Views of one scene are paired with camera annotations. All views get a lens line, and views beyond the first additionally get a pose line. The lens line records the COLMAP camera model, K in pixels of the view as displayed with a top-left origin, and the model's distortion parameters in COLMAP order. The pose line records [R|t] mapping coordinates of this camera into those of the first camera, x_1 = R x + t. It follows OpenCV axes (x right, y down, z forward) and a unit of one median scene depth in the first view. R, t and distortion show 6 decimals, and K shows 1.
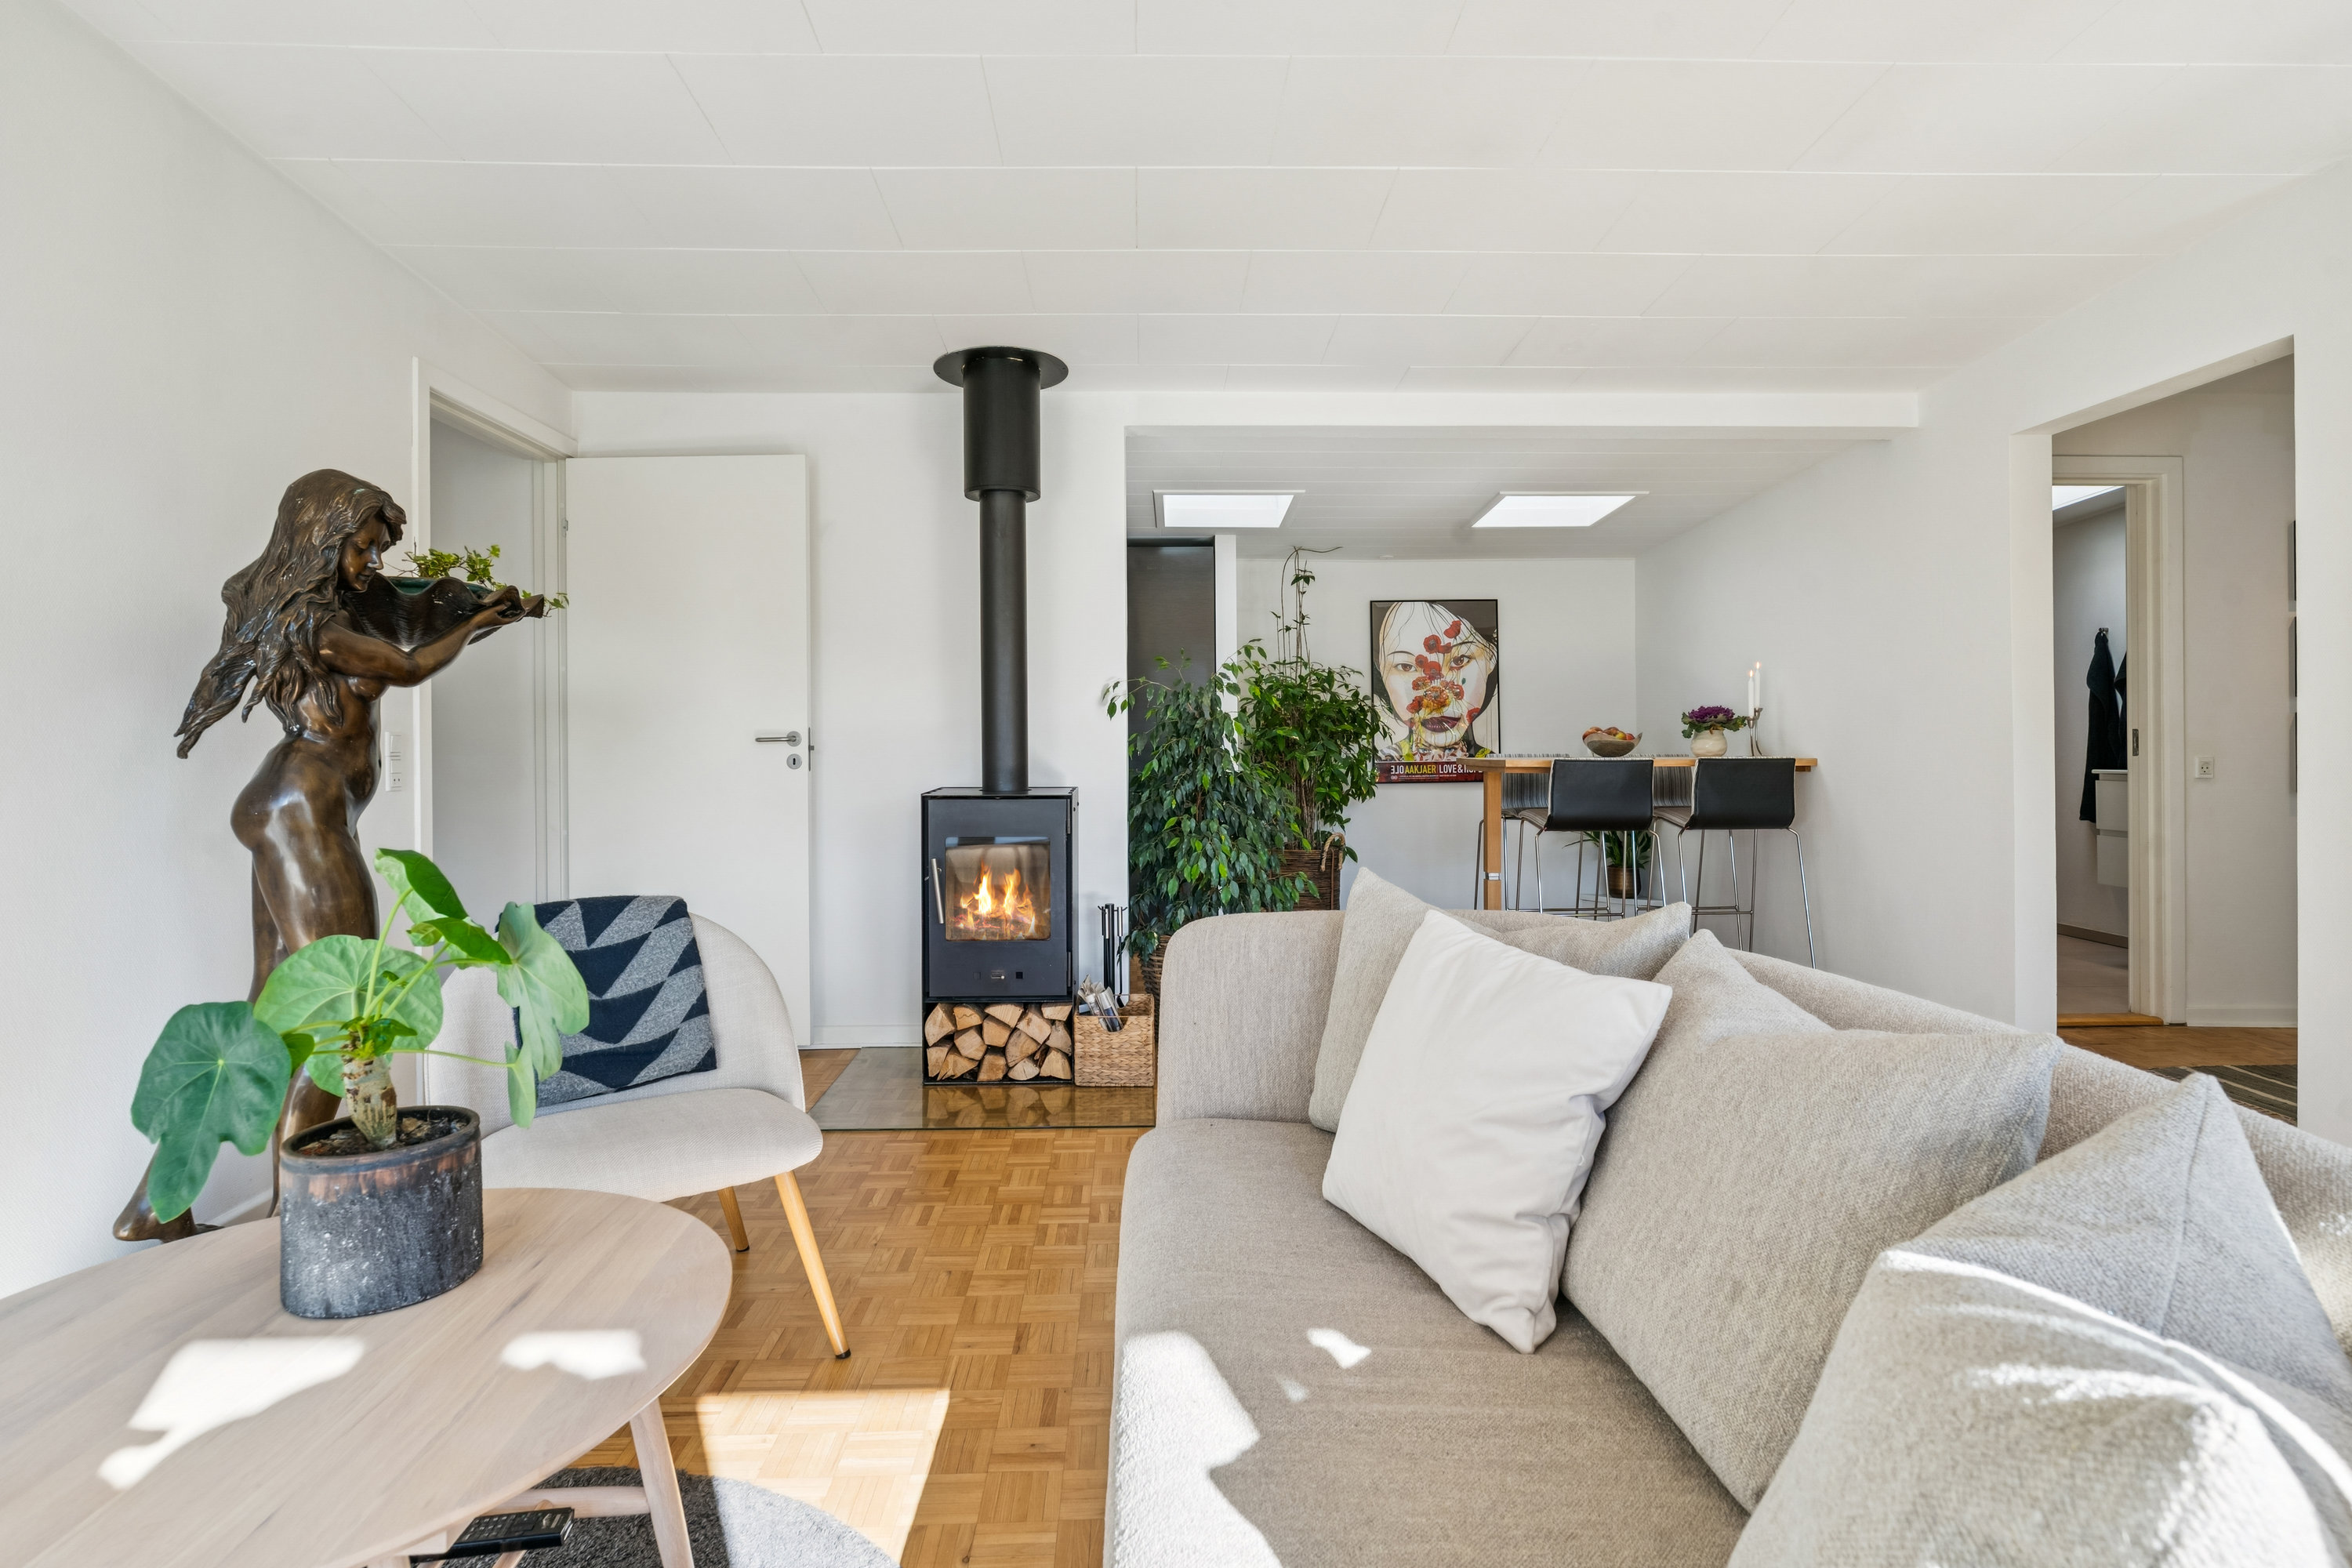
lens RADIAL K [[1197.0, 0, 1177.3], [0, 1197.0, 755.2], [0, 0, 1]] dist [-0.001317, -0.000117]
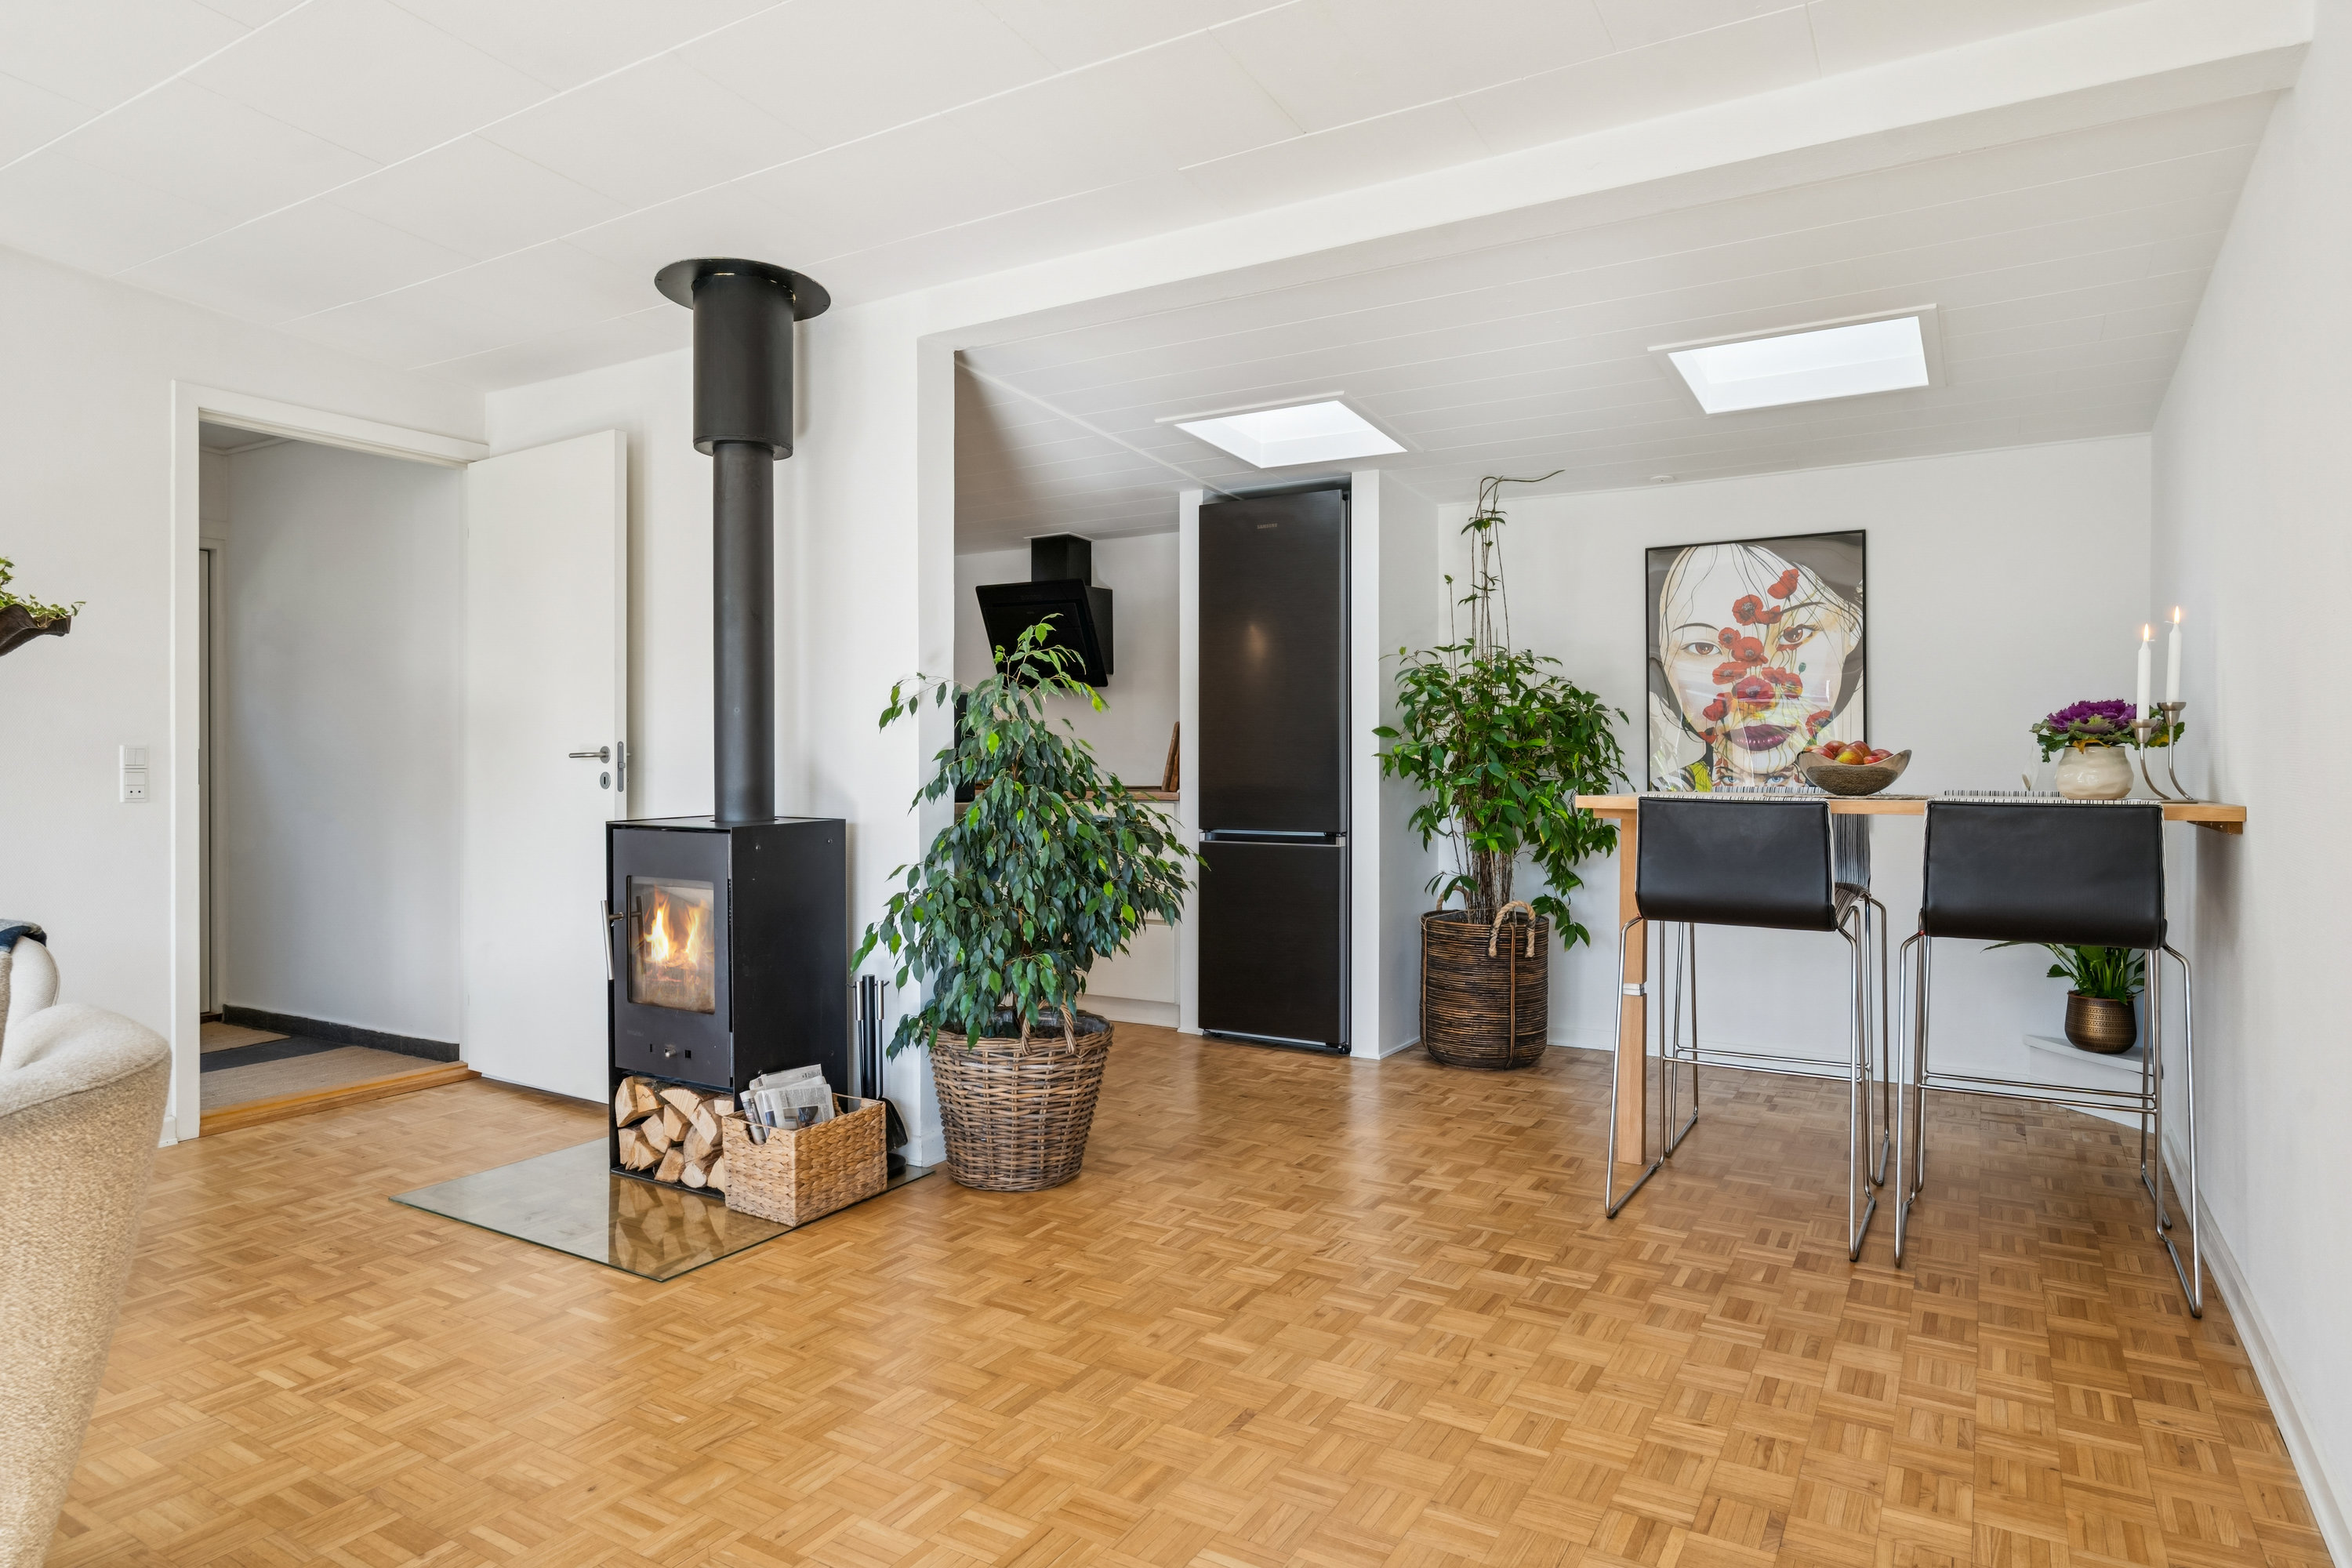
lens RADIAL K [[1371.8, 0, 1176.0], [0, 1371.8, 784.0], [0, 0, 1]] dist [0.000779, 0.000204]
pose [[0.838100, 0.016161, -0.545277, 0.445667], [-0.013512, 0.999869, 0.008866, -0.005117], [0.545349, -0.000063, 0.838209, 0.295094]]
